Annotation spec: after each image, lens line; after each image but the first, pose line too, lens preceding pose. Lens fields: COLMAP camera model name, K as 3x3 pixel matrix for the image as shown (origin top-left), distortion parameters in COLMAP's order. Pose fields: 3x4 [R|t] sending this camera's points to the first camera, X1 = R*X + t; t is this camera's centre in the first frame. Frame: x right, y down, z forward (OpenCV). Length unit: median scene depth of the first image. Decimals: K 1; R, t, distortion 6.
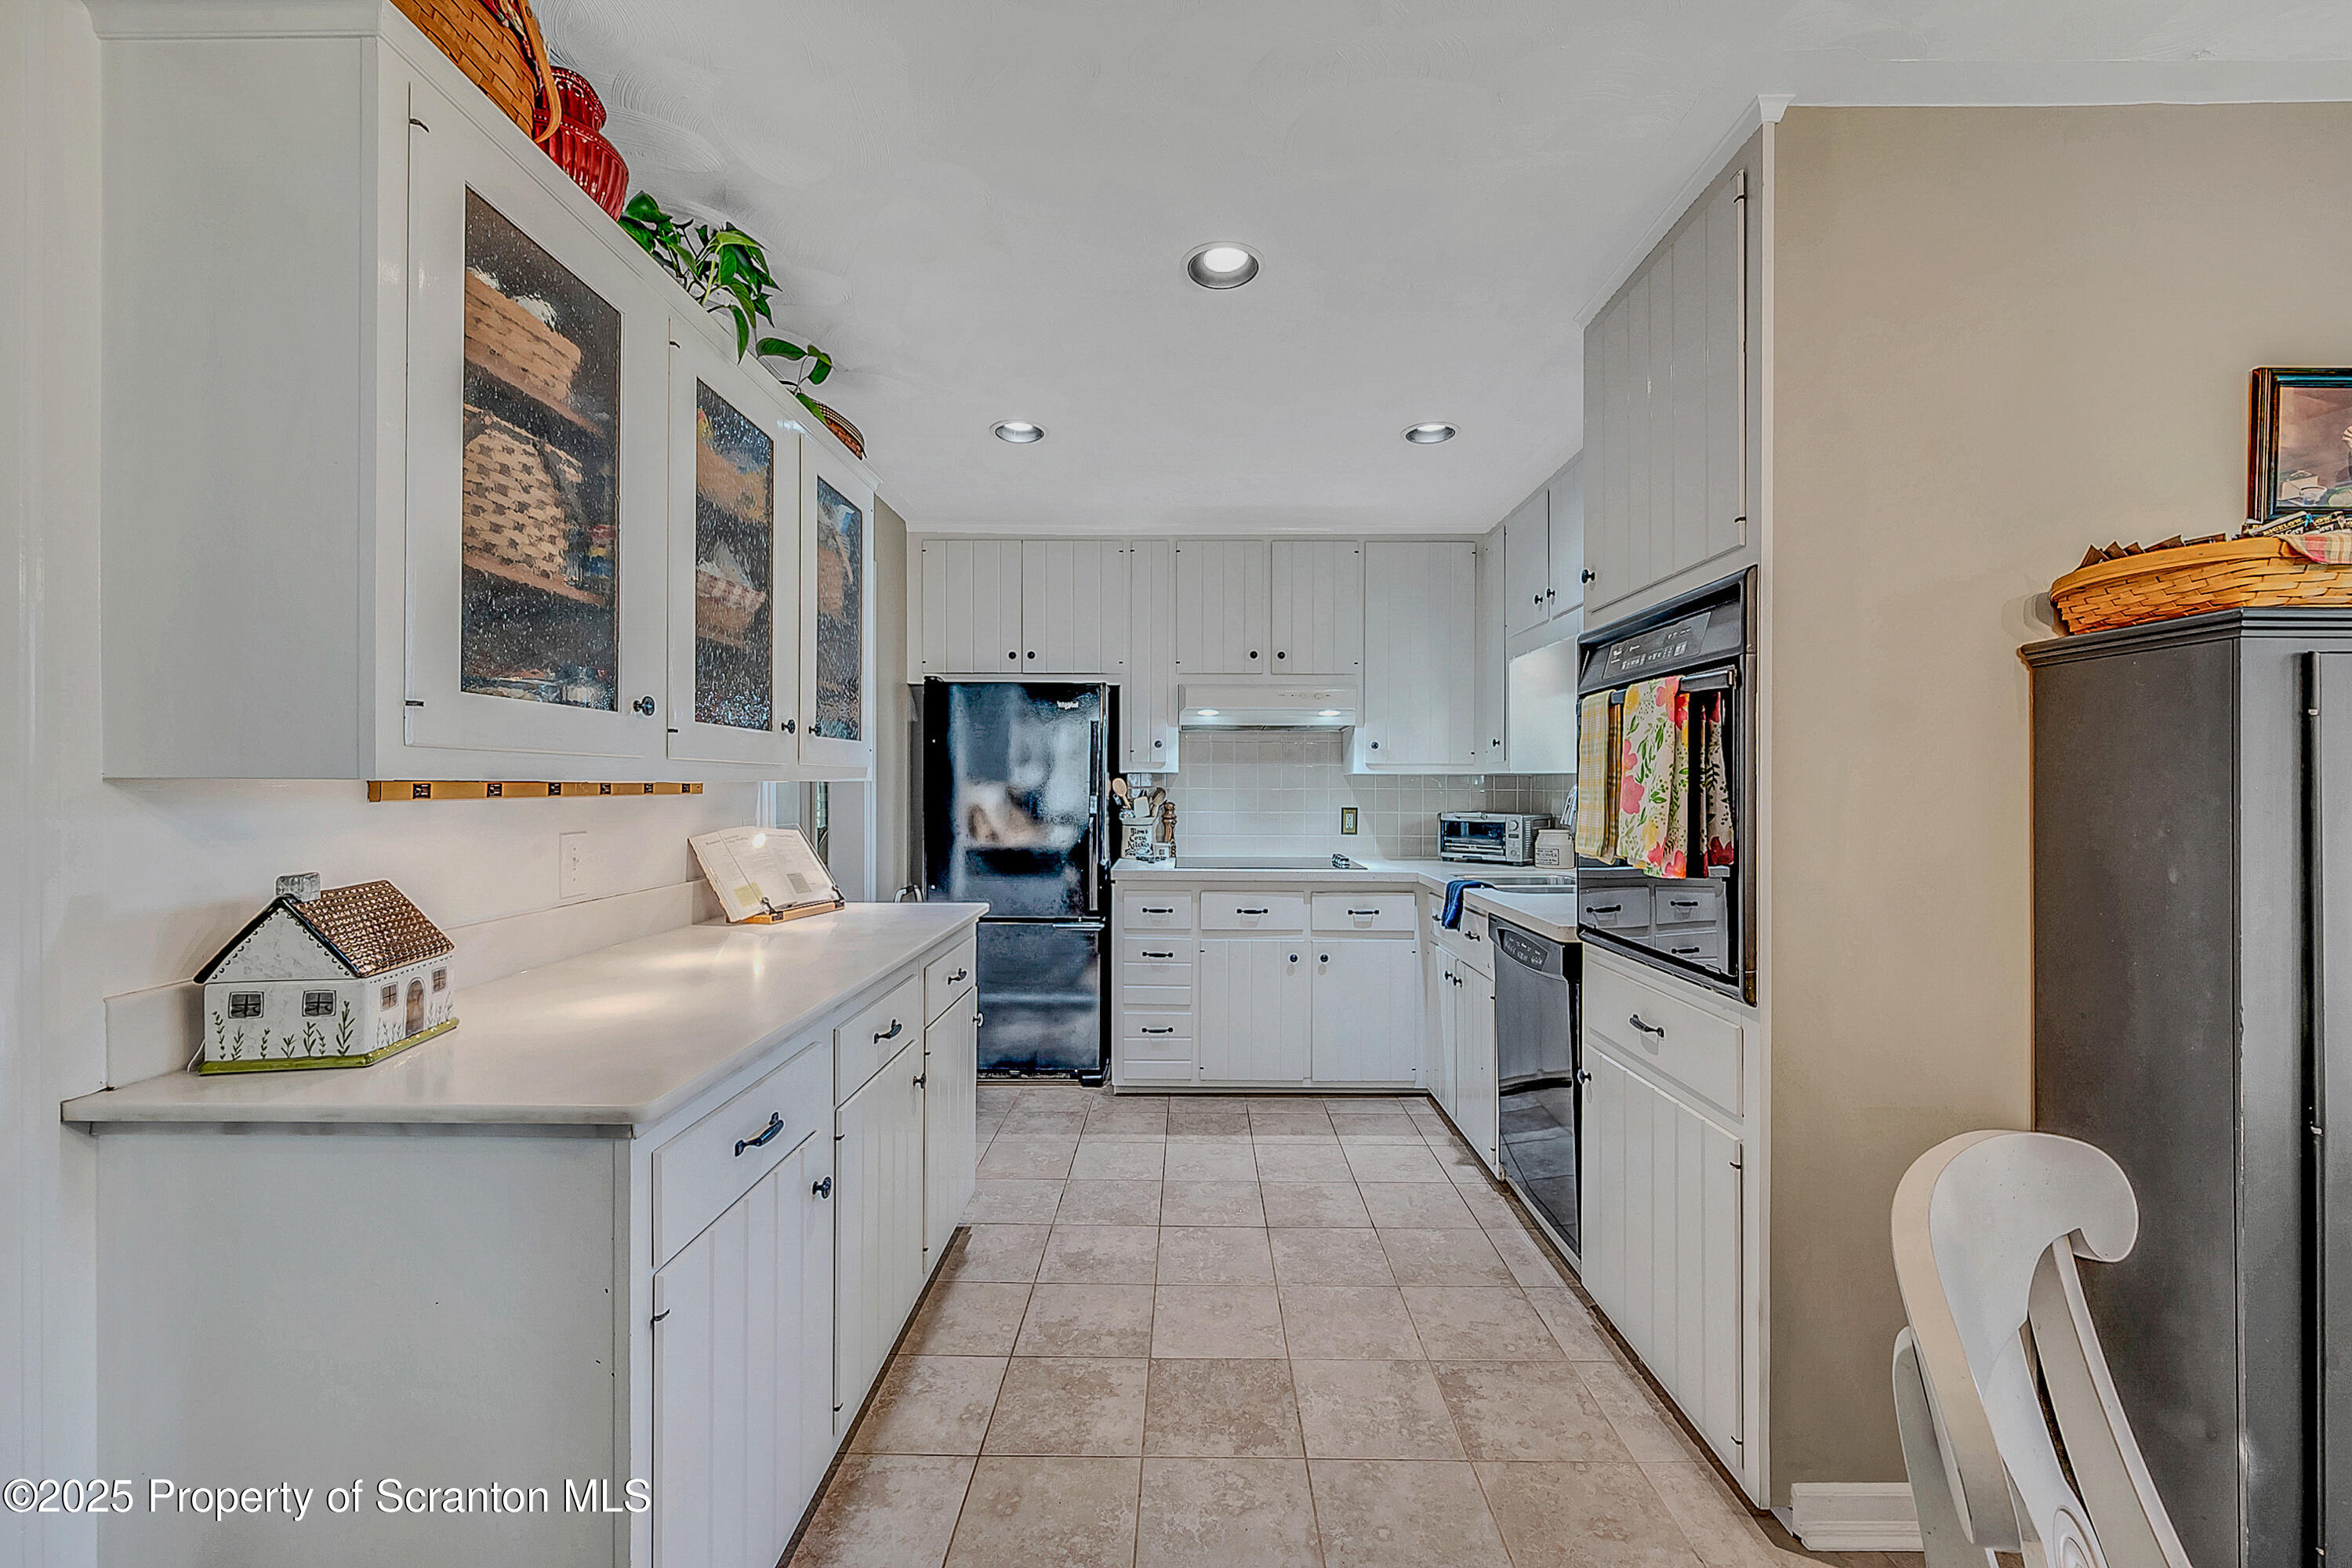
lens RADIAL K [[938.6, 0, 1176.0], [0, 938.6, 784.0], [0, 0, 1]] dist [0.000594, -0.000278]
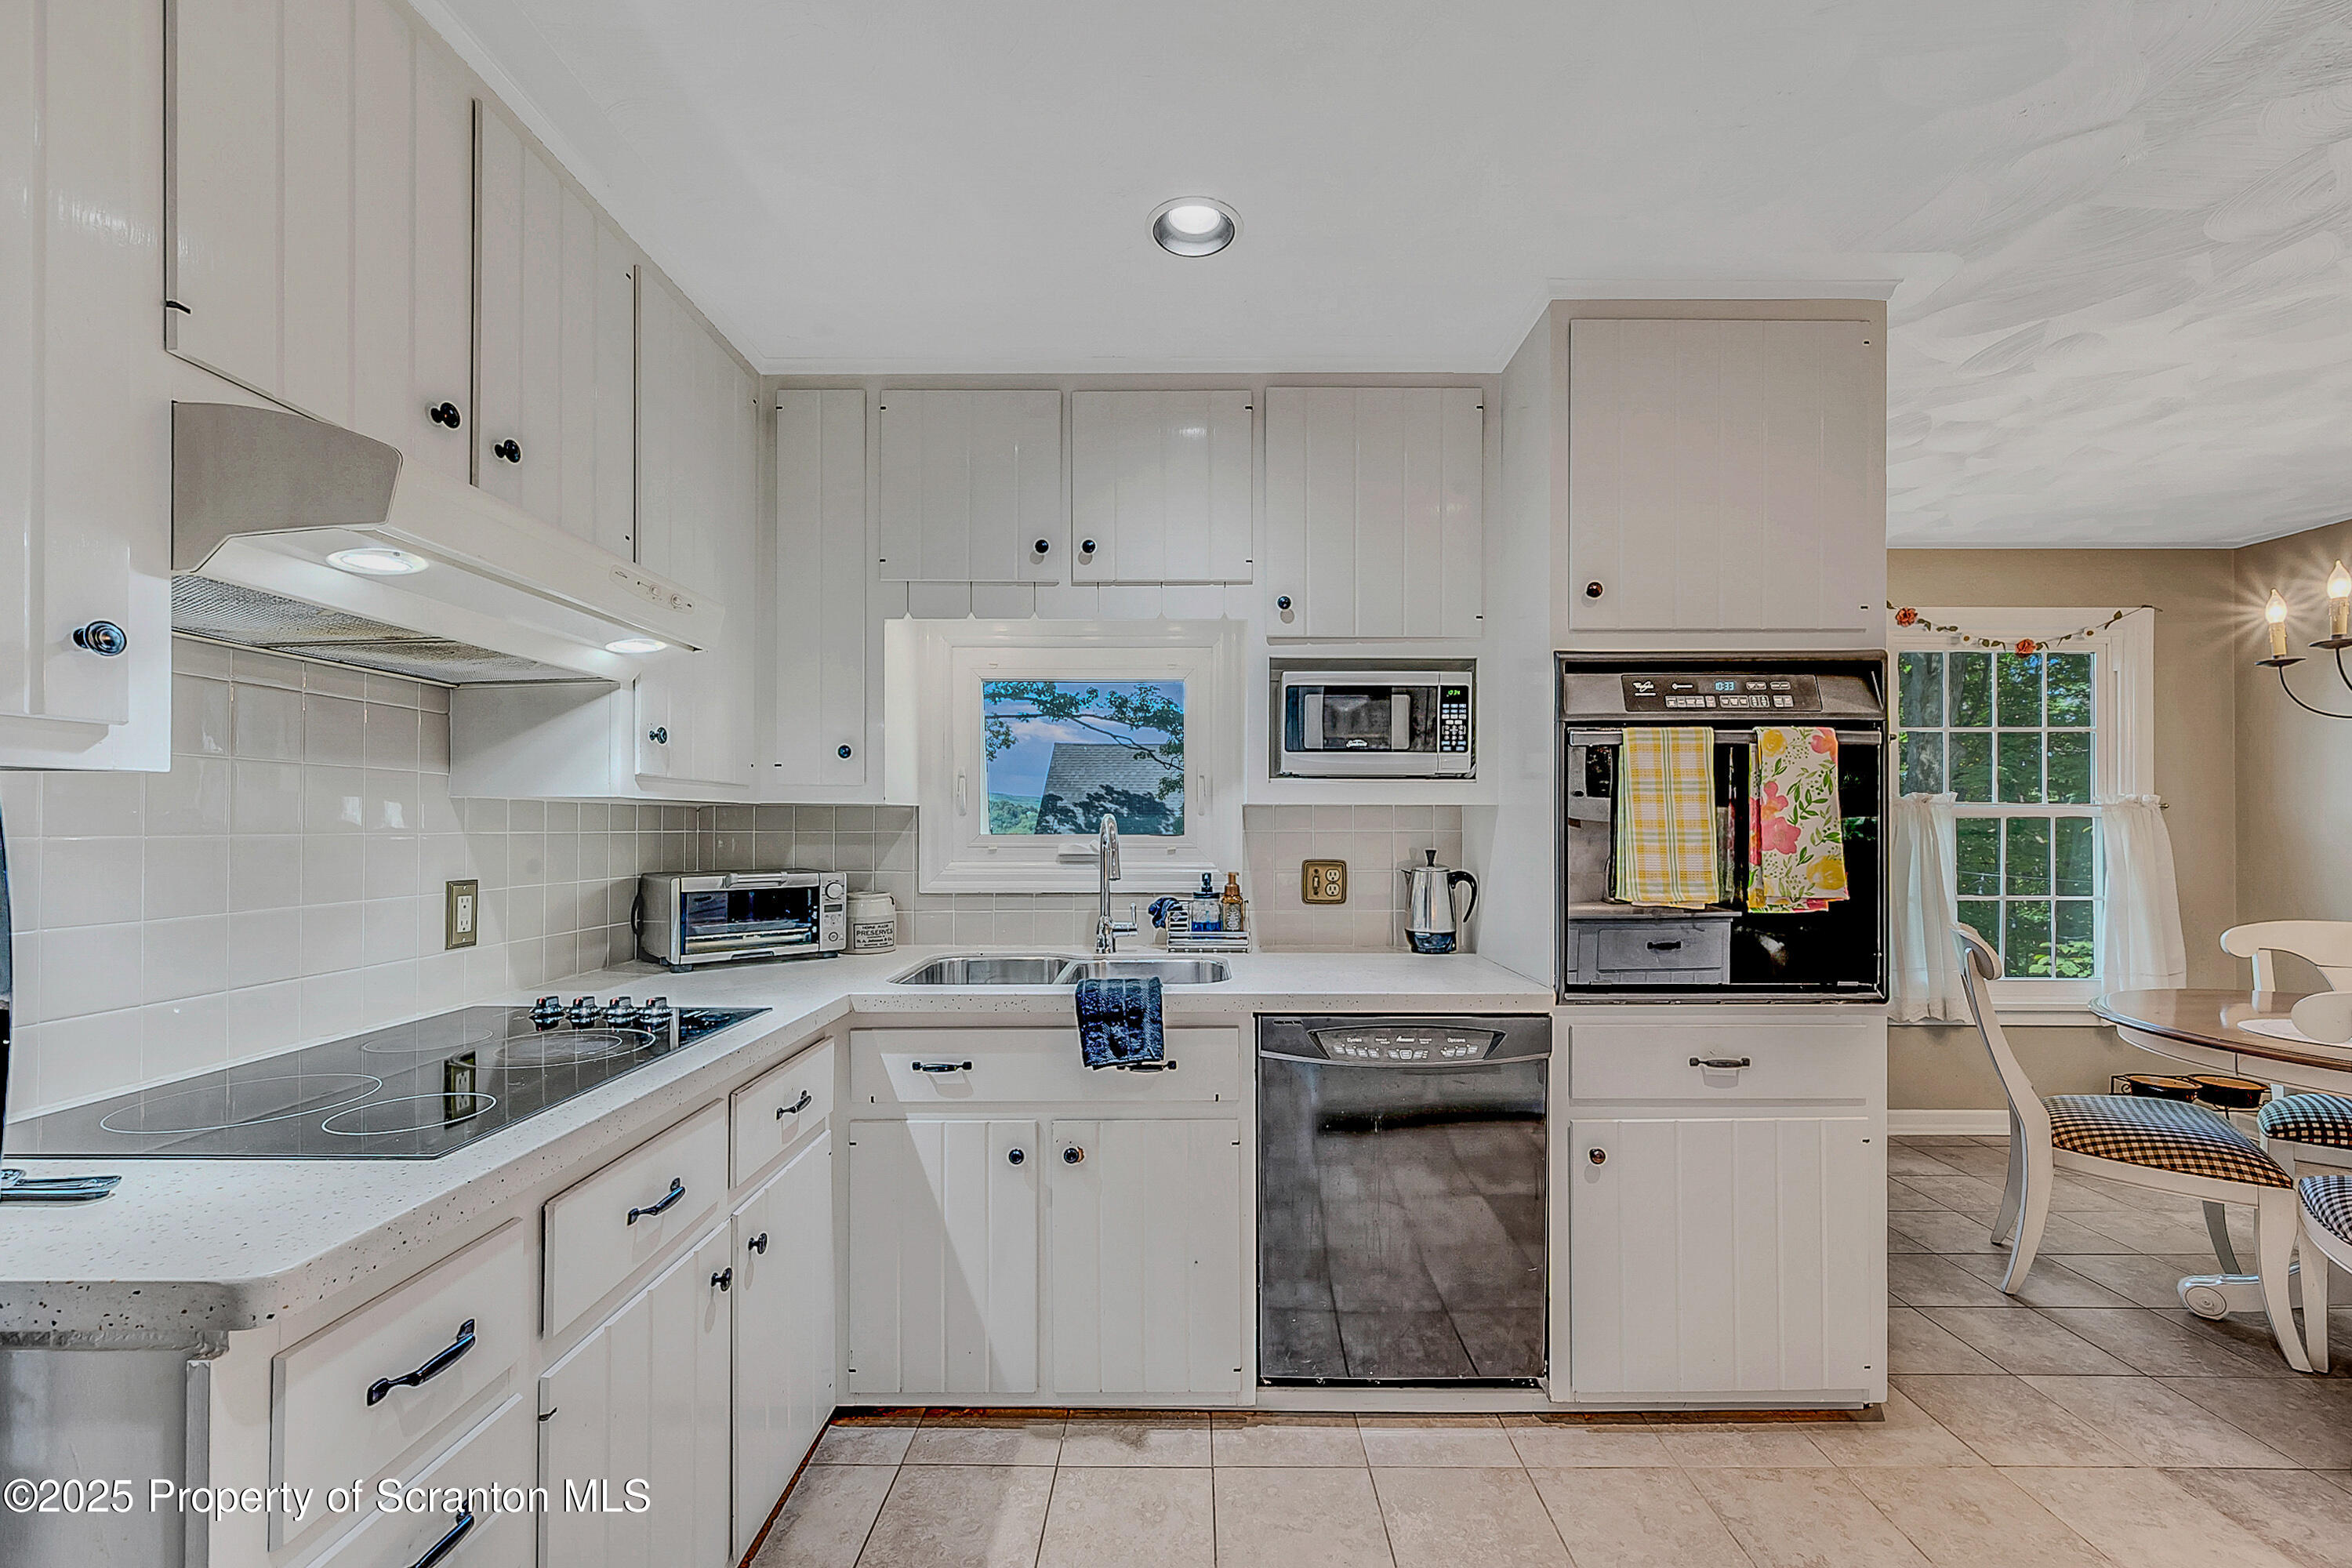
lens RADIAL K [[951.1, 0, 1196.4], [0, 951.1, 813.1], [0, 0, 1]] dist [0.000704, -0.000369]
pose [[-0.024862, 0.003354, 0.999685, -0.361393], [-0.003293, 0.999989, -0.003437, -0.004694], [-0.999685, -0.003377, -0.024850, 1.117962]]
